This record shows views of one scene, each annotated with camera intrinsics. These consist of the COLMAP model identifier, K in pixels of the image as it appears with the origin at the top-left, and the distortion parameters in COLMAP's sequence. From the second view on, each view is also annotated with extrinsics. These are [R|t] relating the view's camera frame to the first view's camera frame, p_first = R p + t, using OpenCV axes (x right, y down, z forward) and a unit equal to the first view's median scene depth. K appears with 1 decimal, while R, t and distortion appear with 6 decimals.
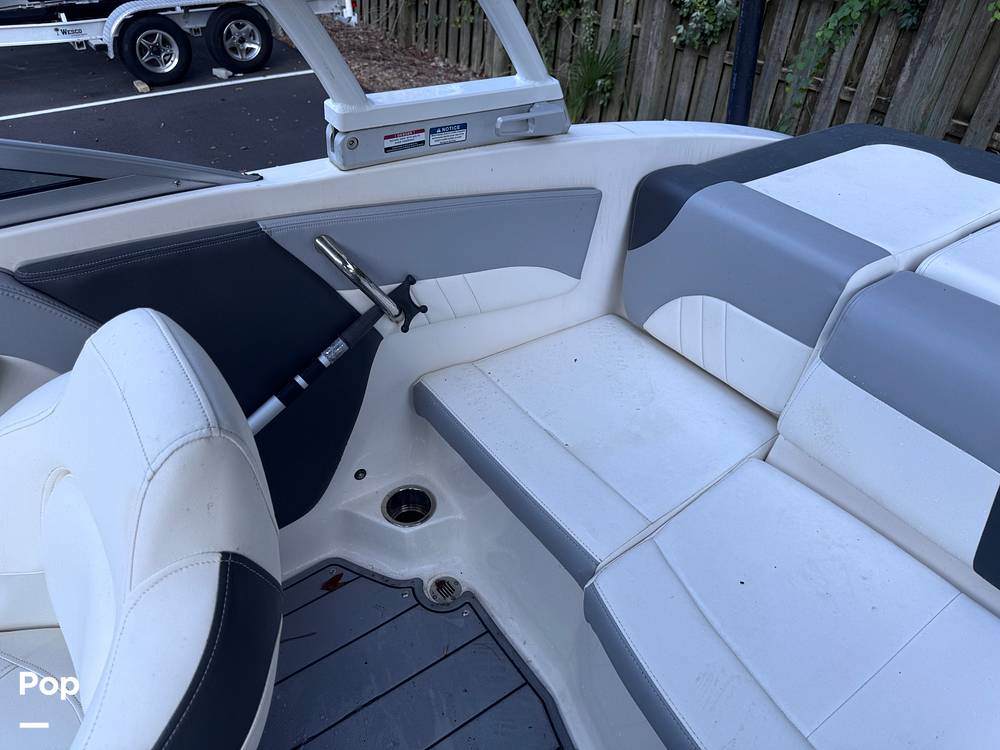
lens RADIAL K [[714.5, 0, 500.7], [0, 714.5, 371.4], [0, 0, 1]] dist [0.011758, -0.003818]
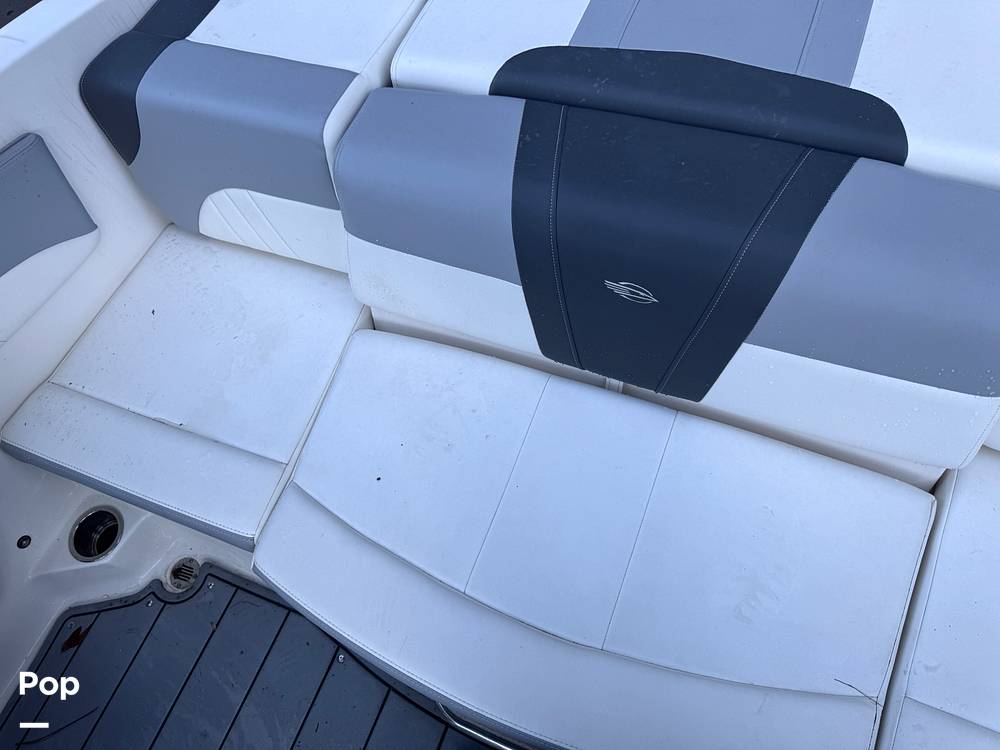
lens RADIAL K [[714.5, 0, 500.7], [0, 714.5, 371.4], [0, 0, 1]] dist [0.011758, -0.003818]
pose [[0.833558, -0.540224, 0.115496, 0.323057], [0.454925, 0.789870, 0.411277, -0.128871], [-0.313408, -0.290281, 0.904164, 0.028529]]
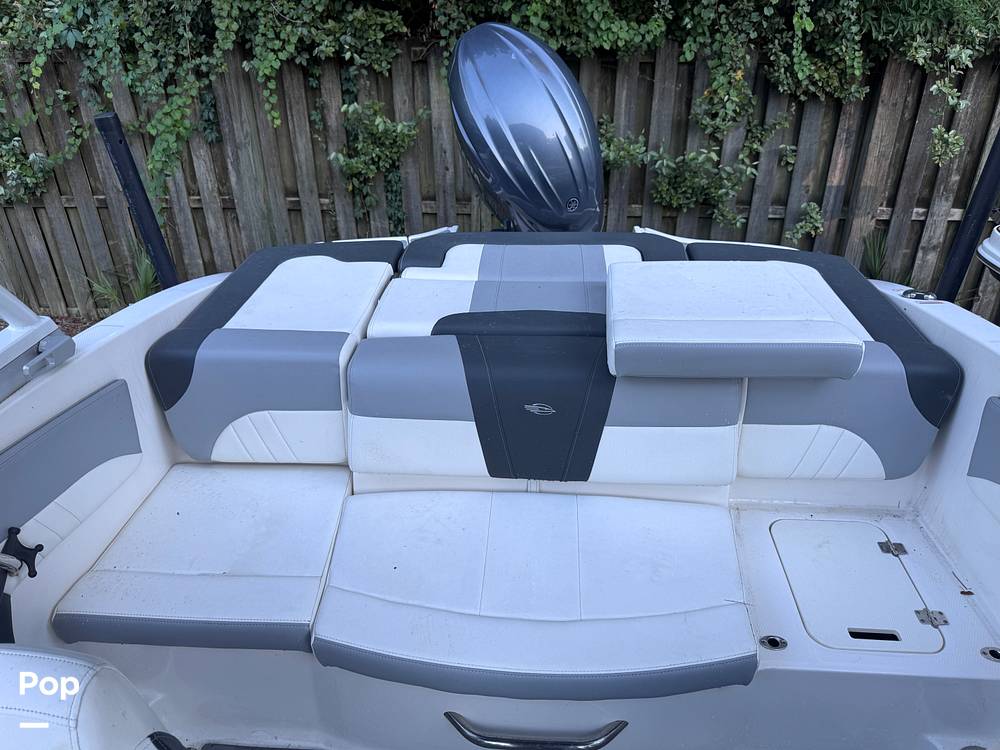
lens RADIAL K [[725.1, 0, 502.7], [0, 725.1, 376.2], [0, 0, 1]] dist [-0.005875, -0.003307]
pose [[0.629913, -0.435499, 0.643079, -0.220187], [0.502321, 0.859950, 0.090329, -0.049391], [-0.592354, 0.266133, 0.760454, -0.264375]]
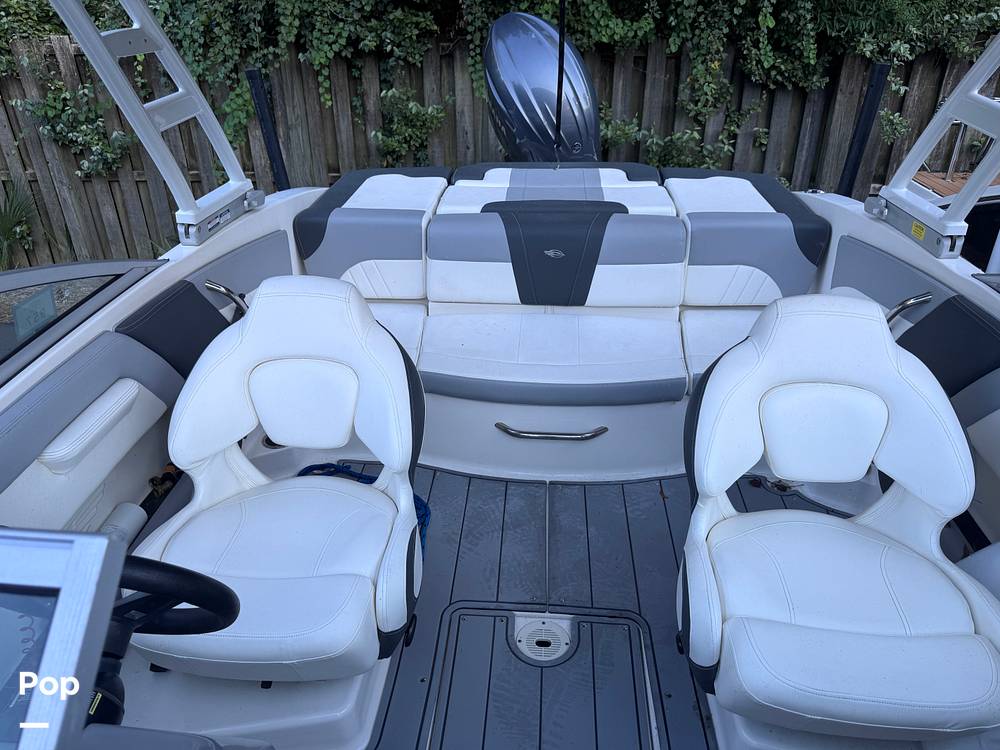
lens RADIAL K [[725.4, 0, 500.0], [0, 725.4, 375.0], [0, 0, 1]] dist [-0.000119, -0.009489]
pose [[0.637078, -0.418627, 0.647212, -0.814293], [0.496530, 0.865126, 0.070822, 0.195792], [-0.589568, 0.276241, 0.759013, -0.585357]]
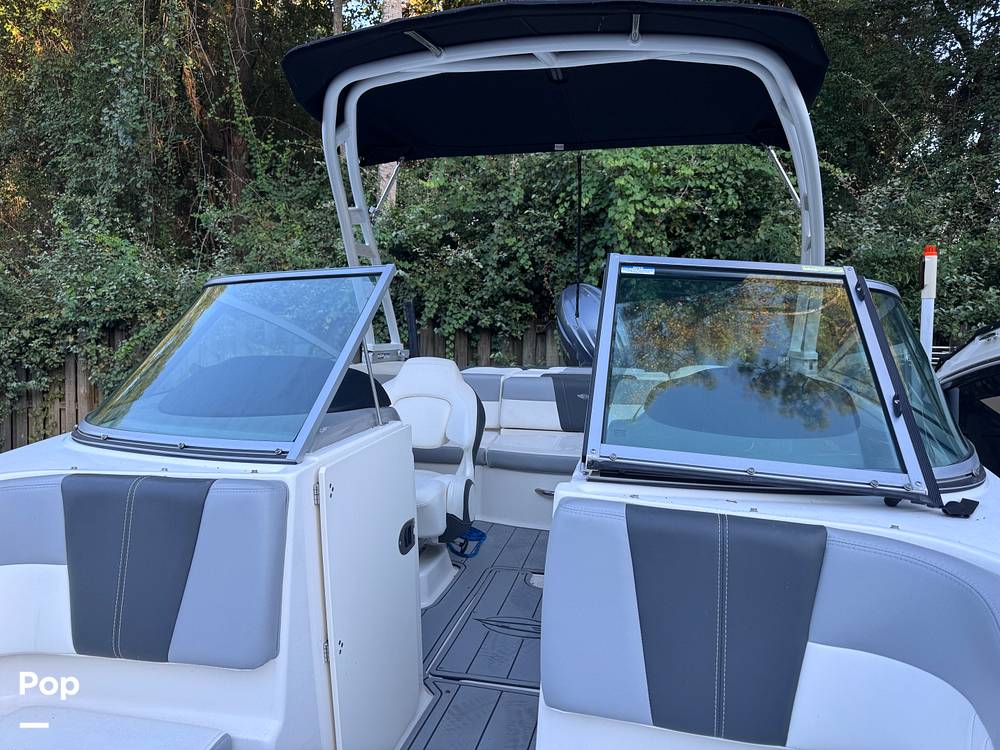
lens RADIAL K [[714.5, 0, 500.7], [0, 714.5, 371.4], [0, 0, 1]] dist [0.011758, -0.003818]
pose [[0.746555, -0.091570, 0.658992, -1.466053], [0.424309, 0.828443, -0.365572, 0.899413], [-0.512462, 0.552536, 0.657333, -1.074356]]
